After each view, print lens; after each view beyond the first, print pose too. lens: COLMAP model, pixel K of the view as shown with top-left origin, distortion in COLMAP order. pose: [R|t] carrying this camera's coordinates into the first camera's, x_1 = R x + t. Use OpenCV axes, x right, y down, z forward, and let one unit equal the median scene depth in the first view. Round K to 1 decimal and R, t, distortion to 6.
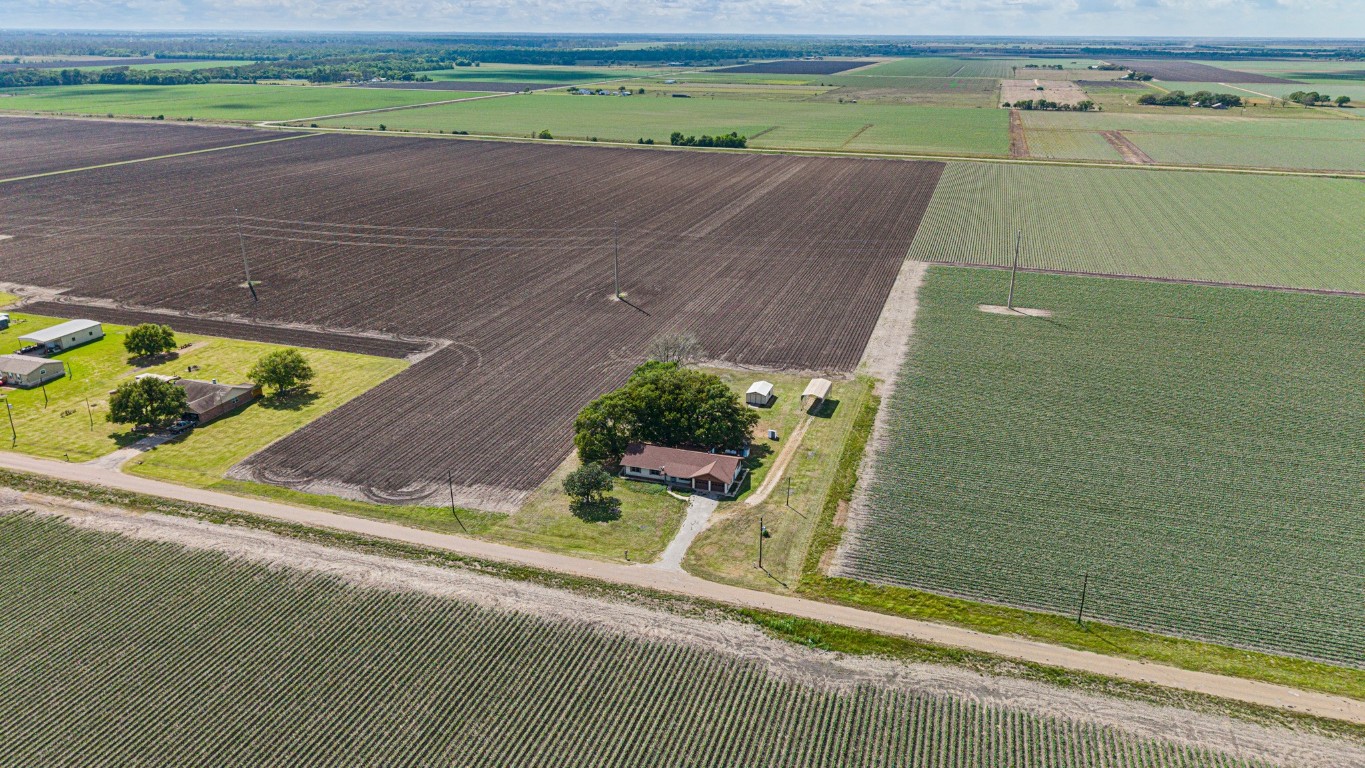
lens RADIAL K [[911.8, 0, 704.7], [0, 911.8, 383.9], [0, 0, 1]] dist [0.049655, -0.061814]
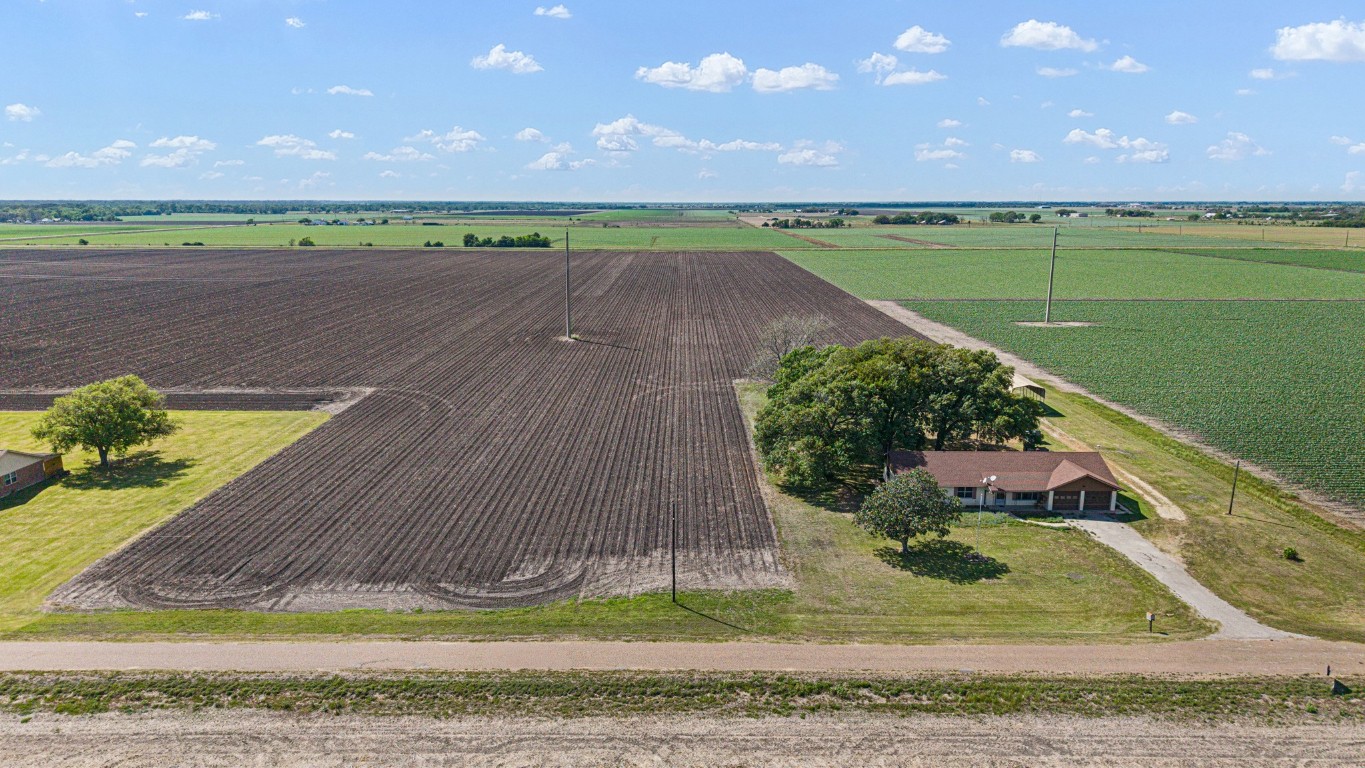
lens RADIAL K [[911.6, 0, 682.5], [0, 911.6, 384.0], [0, 0, 1]] dist [0.008397, 0.001356]
pose [[0.956095, -0.067058, 0.285281, -0.305692], [0.114366, 0.981658, -0.152540, 0.081880], [-0.269820, 0.178469, 0.946227, 0.439611]]
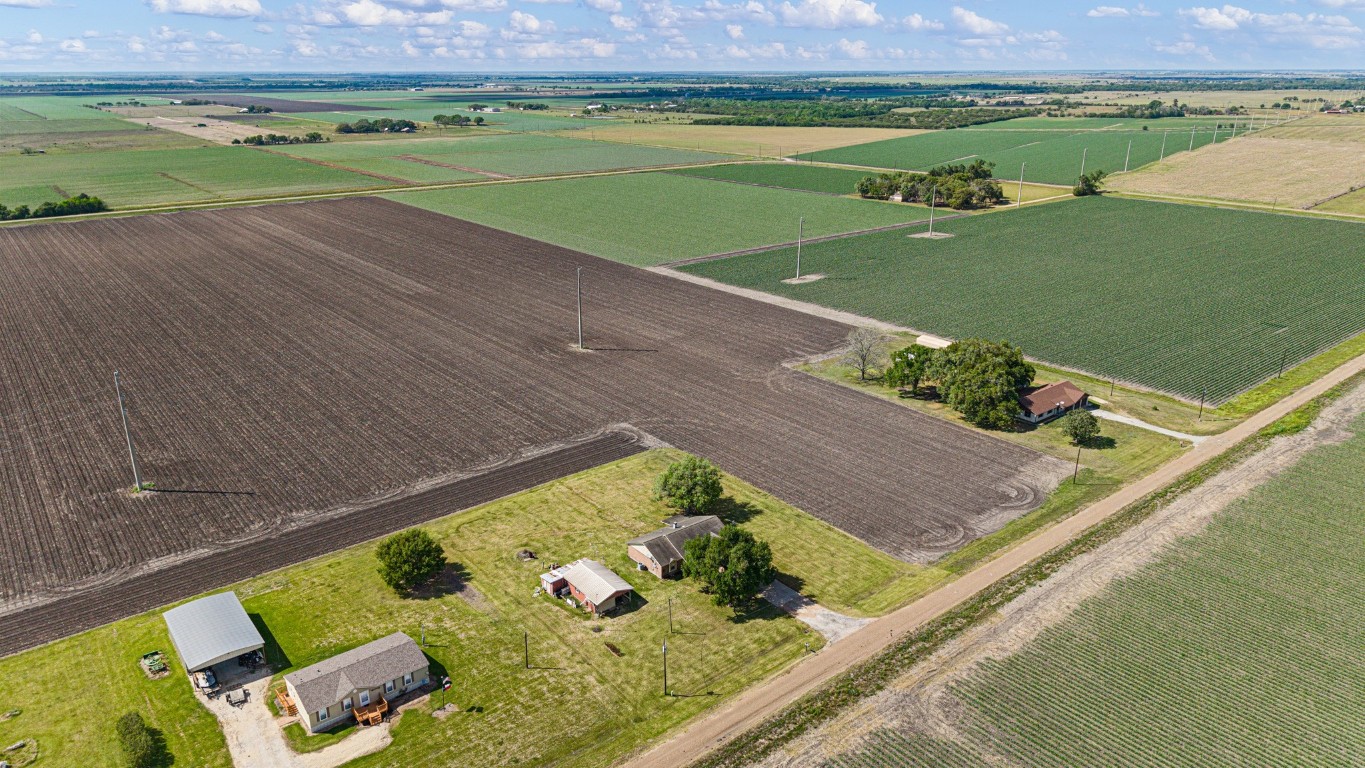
lens RADIAL K [[911.6, 0, 682.5], [0, 911.6, 384.0], [0, 0, 1]] dist [0.008397, 0.001356]
pose [[0.555438, -0.280977, 0.782650, -1.083568], [0.305252, 0.944372, 0.122403, -0.202302], [-0.773505, 0.170918, 0.610309, 0.523861]]
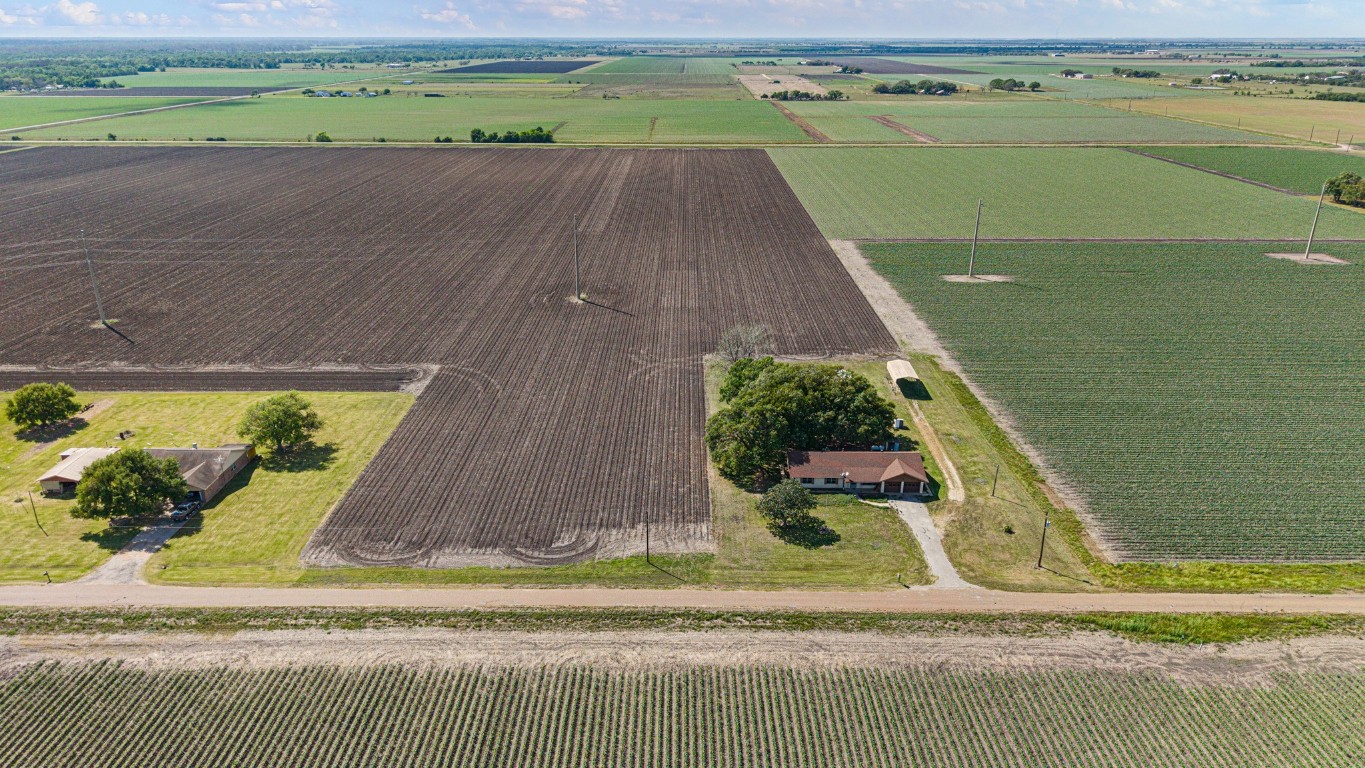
lens RADIAL K [[922.2, 0, 686.0], [0, 922.2, 352.6], [0, 0, 1]] dist [0.047200, -0.057425]
pose [[0.956239, -0.101670, 0.274355, -0.350994], [0.111626, 0.993531, -0.020880, -0.018107], [-0.270457, 0.050591, 0.961402, 0.153013]]
